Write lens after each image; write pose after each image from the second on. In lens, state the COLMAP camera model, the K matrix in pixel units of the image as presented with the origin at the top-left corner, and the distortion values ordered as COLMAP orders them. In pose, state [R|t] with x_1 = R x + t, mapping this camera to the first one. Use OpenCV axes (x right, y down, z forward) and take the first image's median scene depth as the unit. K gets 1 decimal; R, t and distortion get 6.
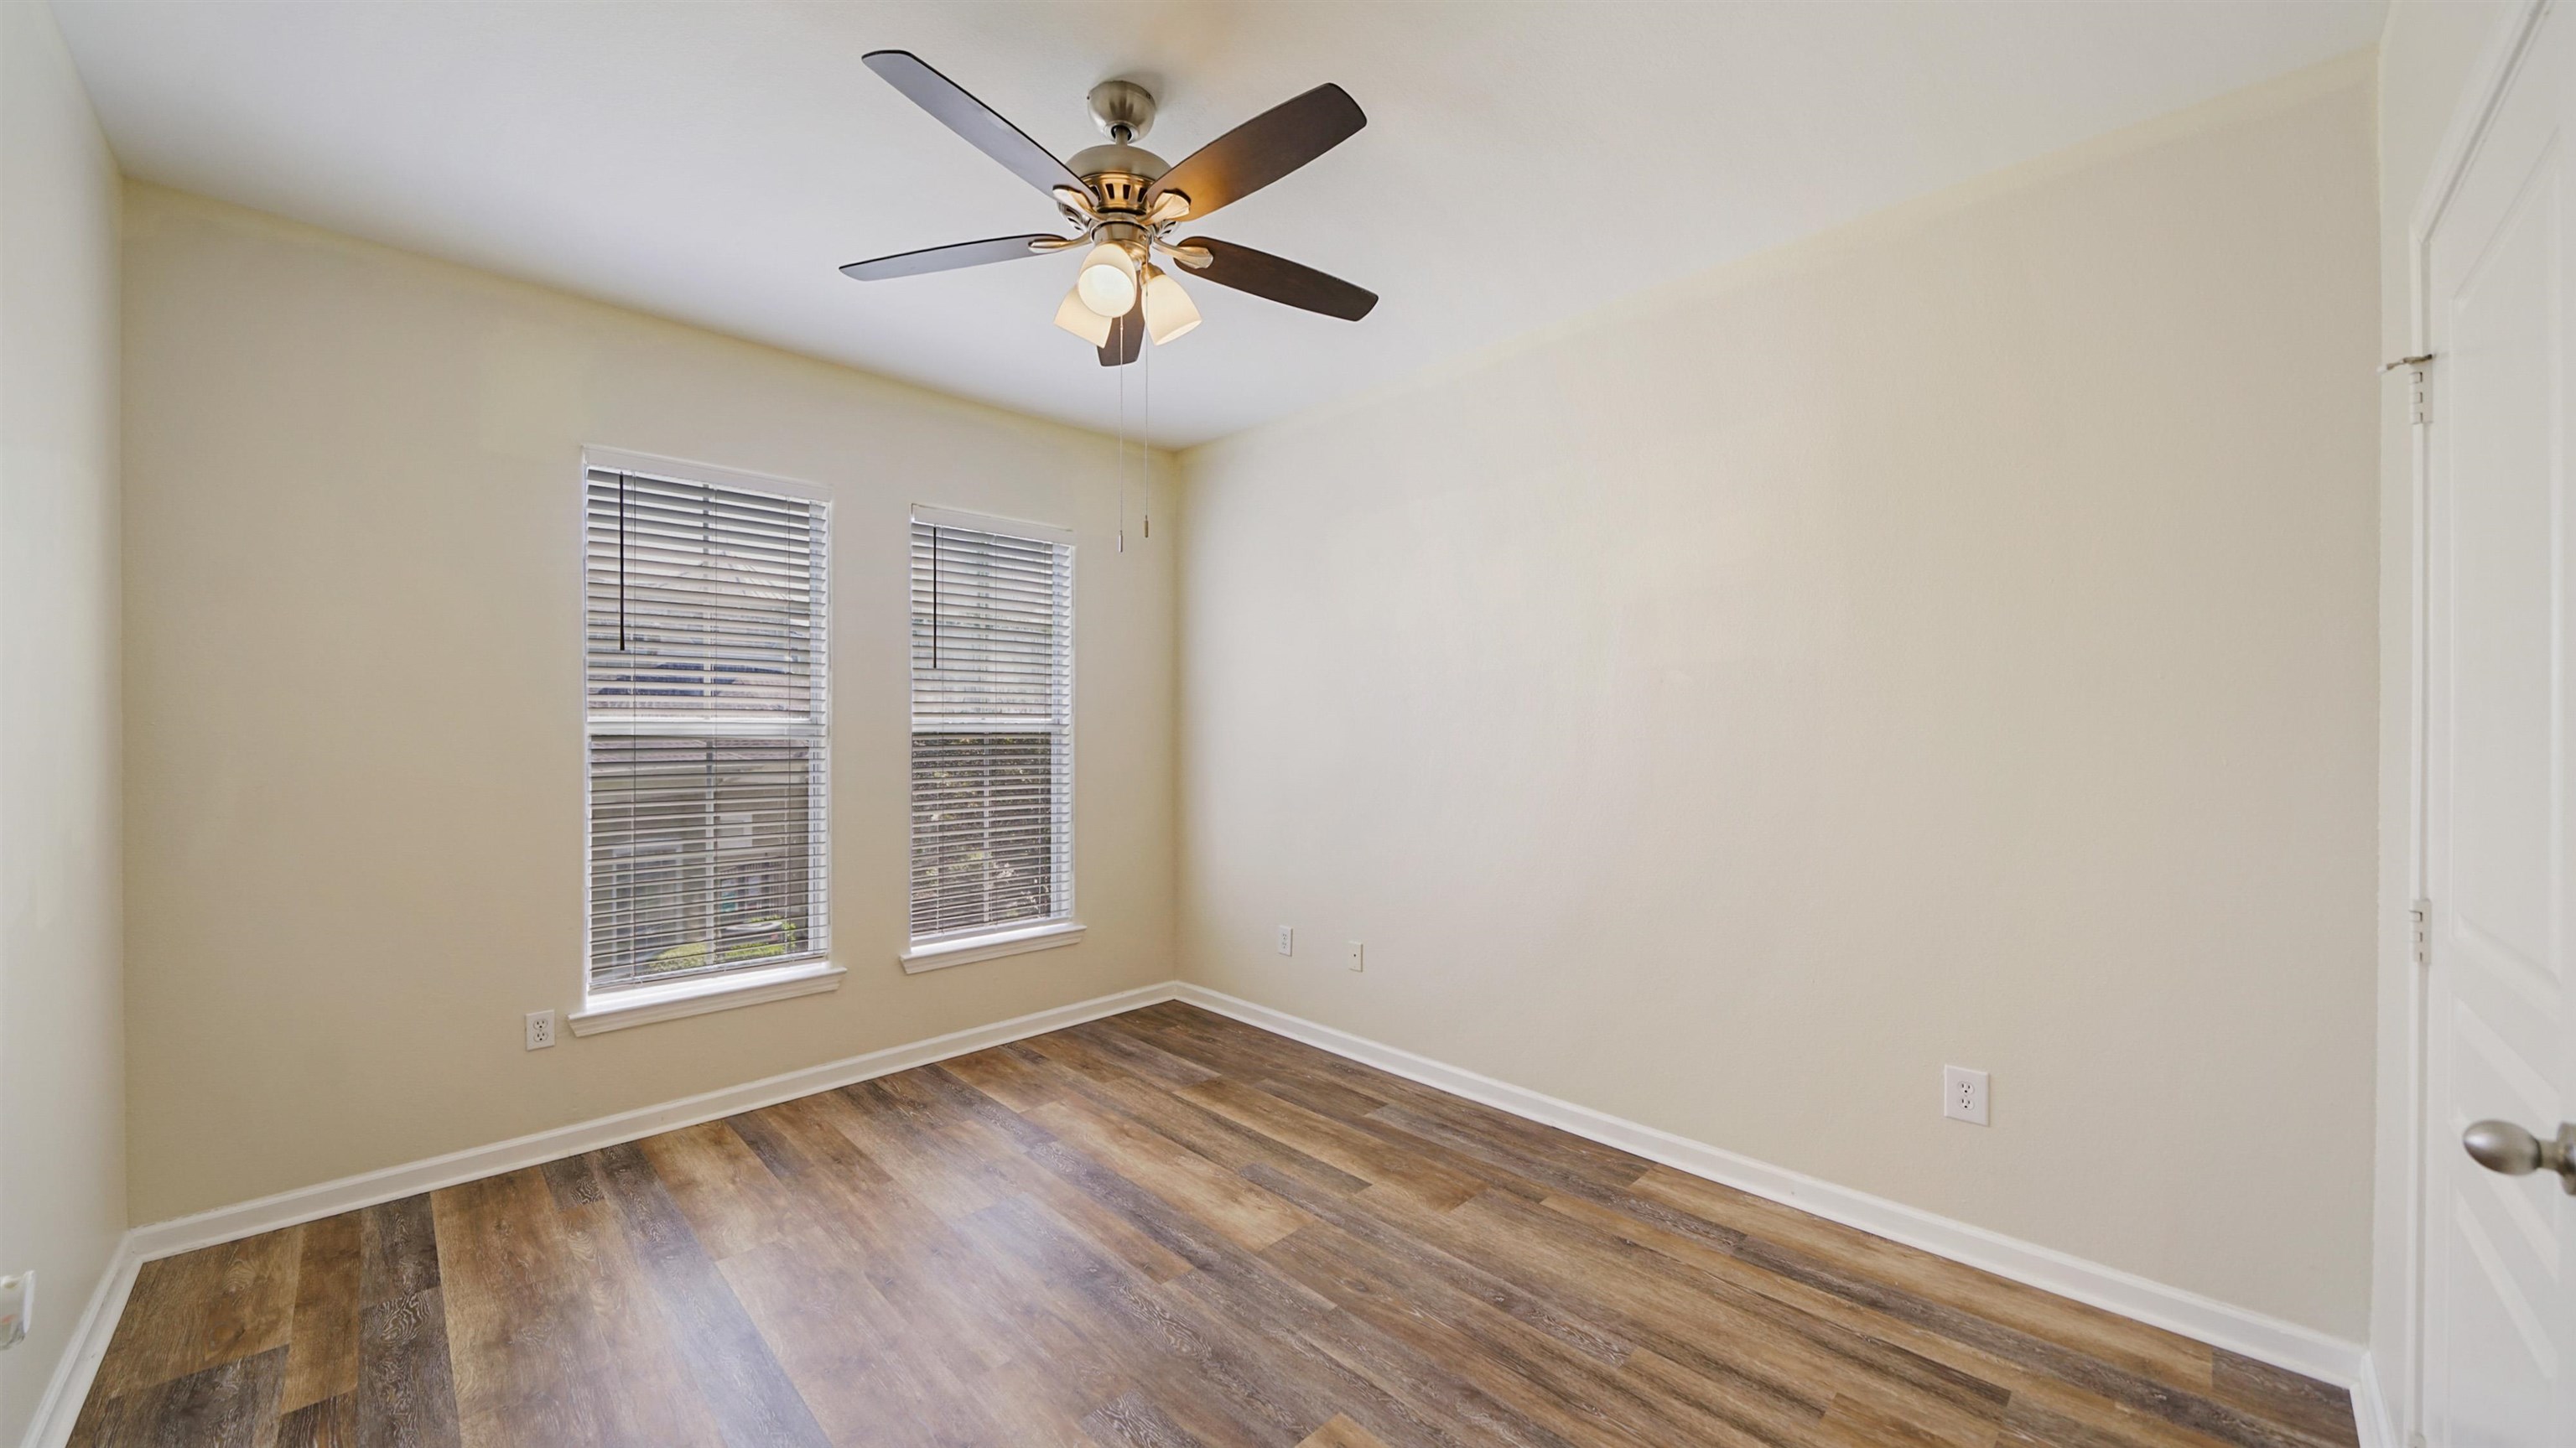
lens RADIAL K [[899.5, 0, 1290.2], [0, 899.5, 727.6], [0, 0, 1]] dist [-0.006570, -0.000017]
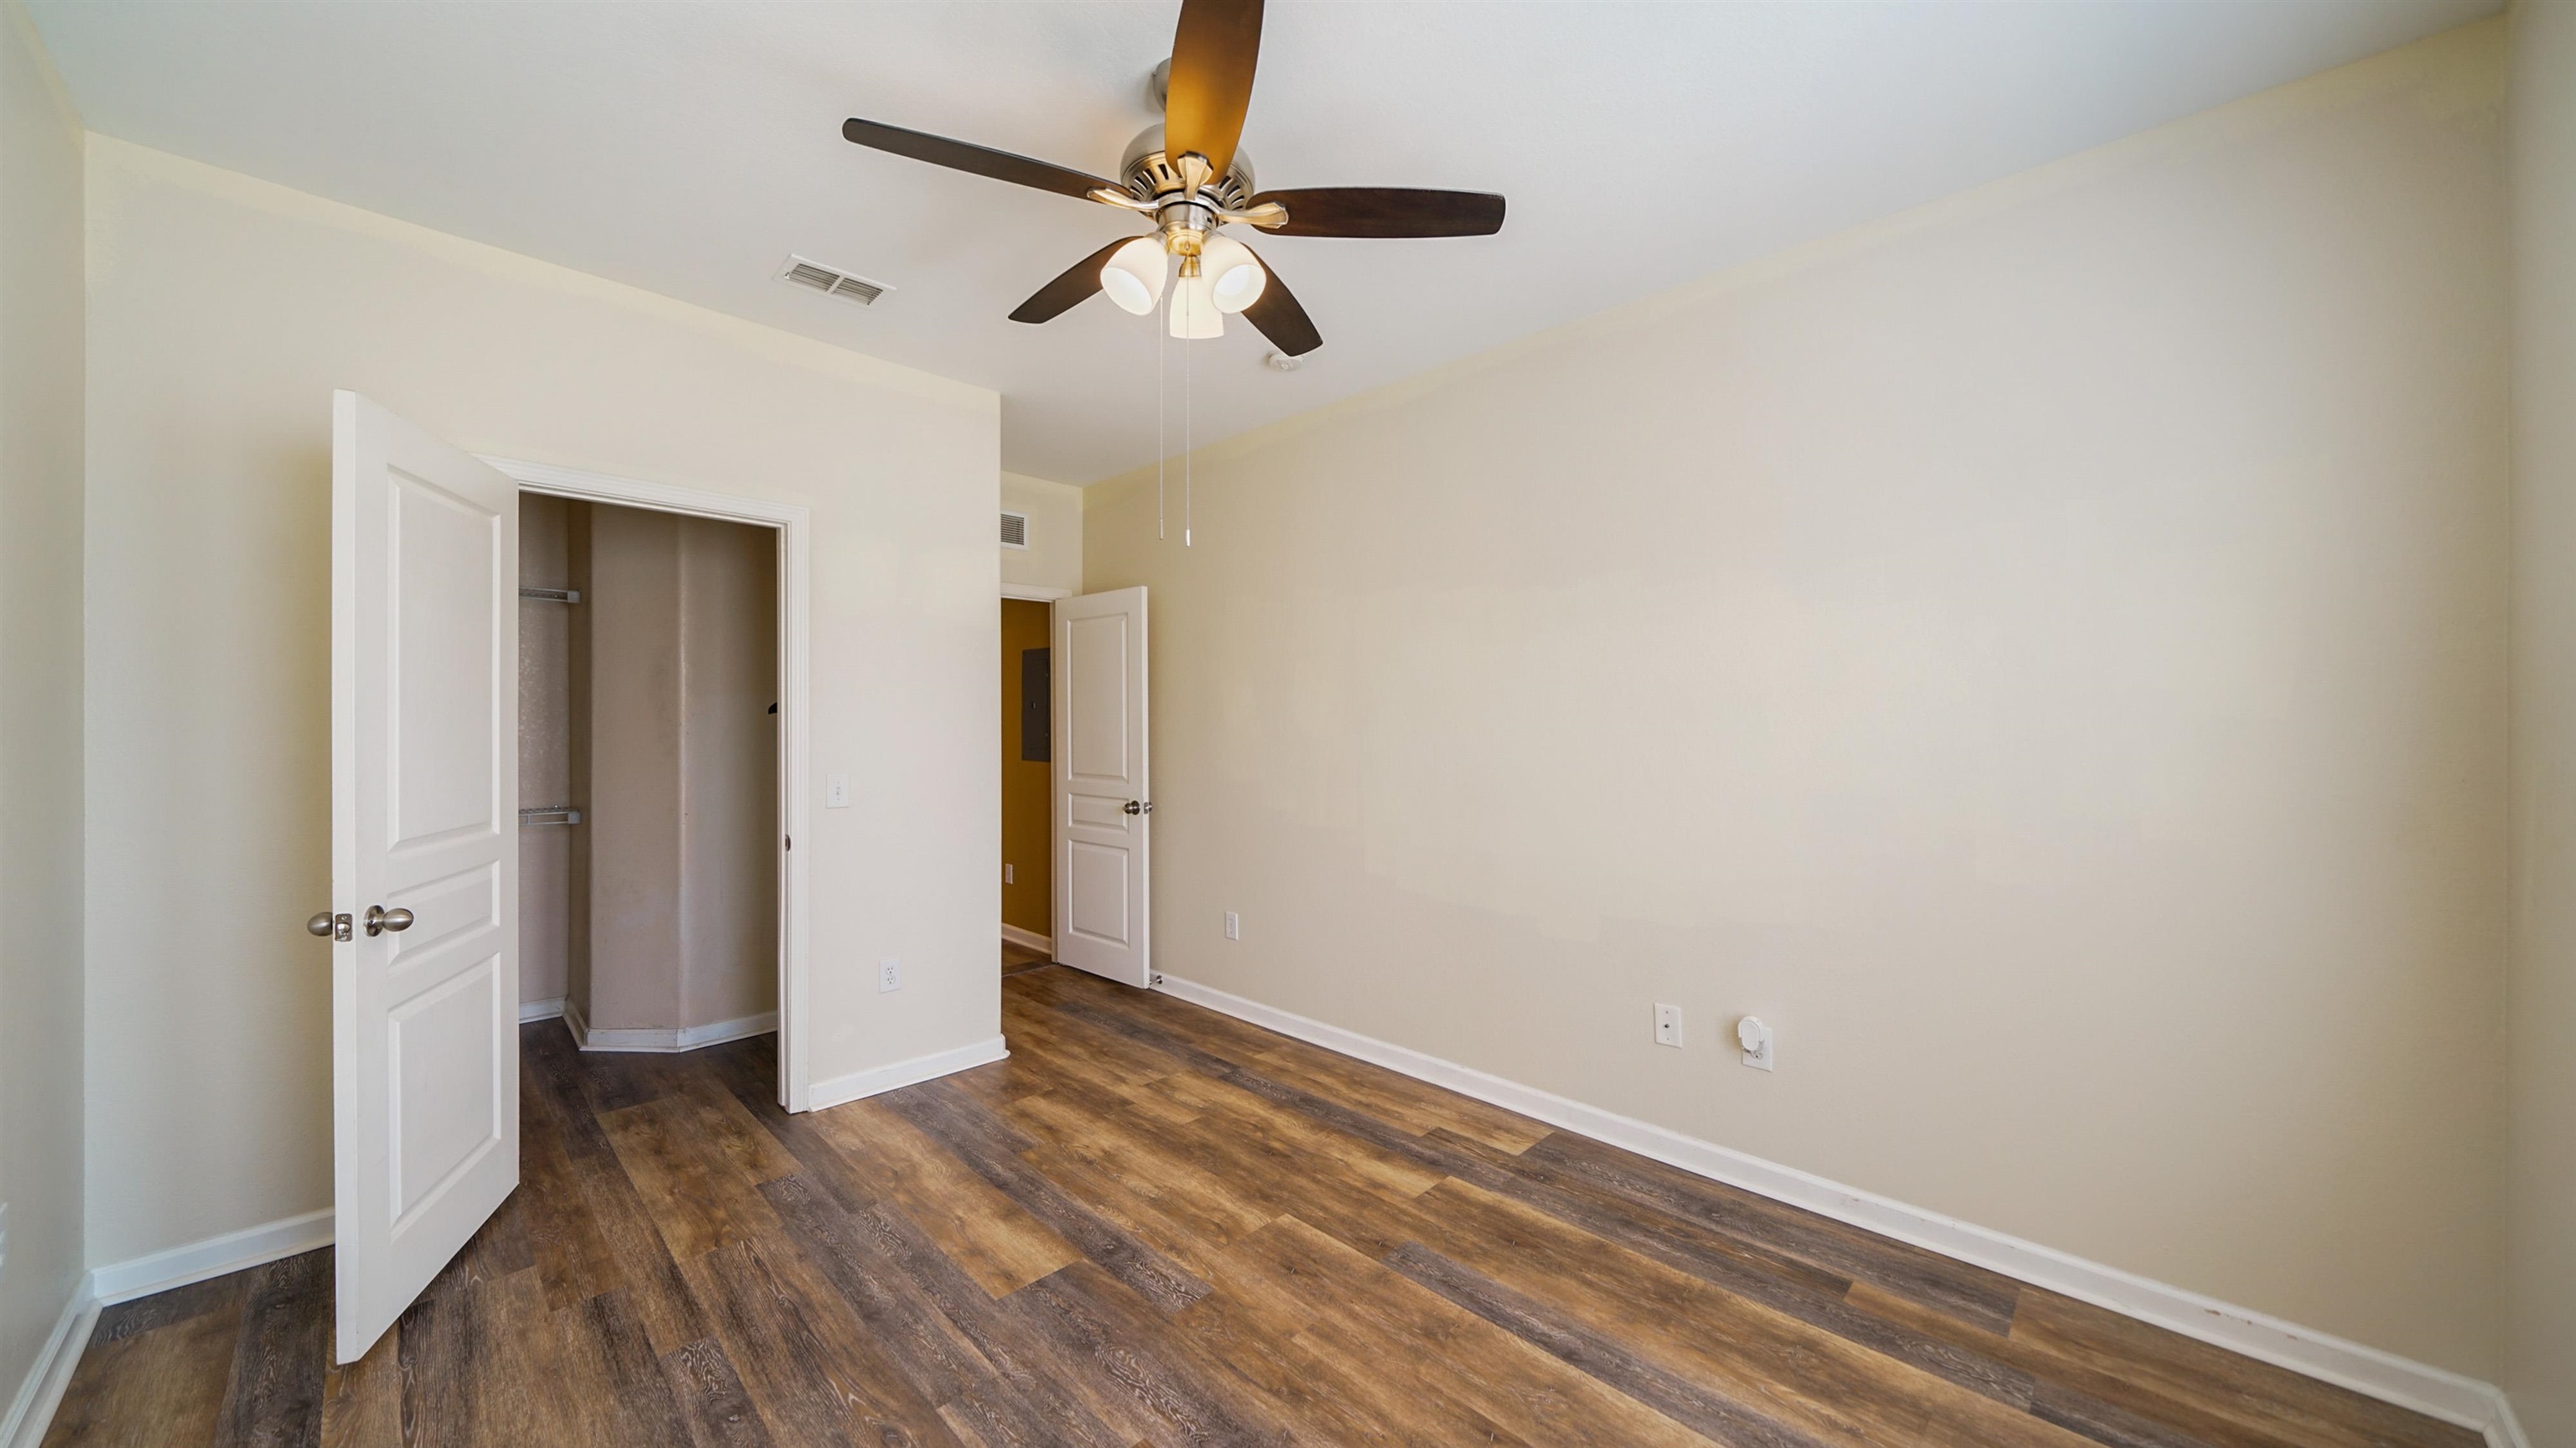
lens RADIAL K [[899.5, 0, 1285.8], [0, 899.5, 725.9], [0, 0, 1]] dist [-0.006570, -0.000017]
pose [[-0.999996, -0.002616, 0.000937, -0.304439], [-0.002616, 0.999997, -0.000144, -0.002298], [-0.000936, -0.000146, -1.000000, 2.030995]]
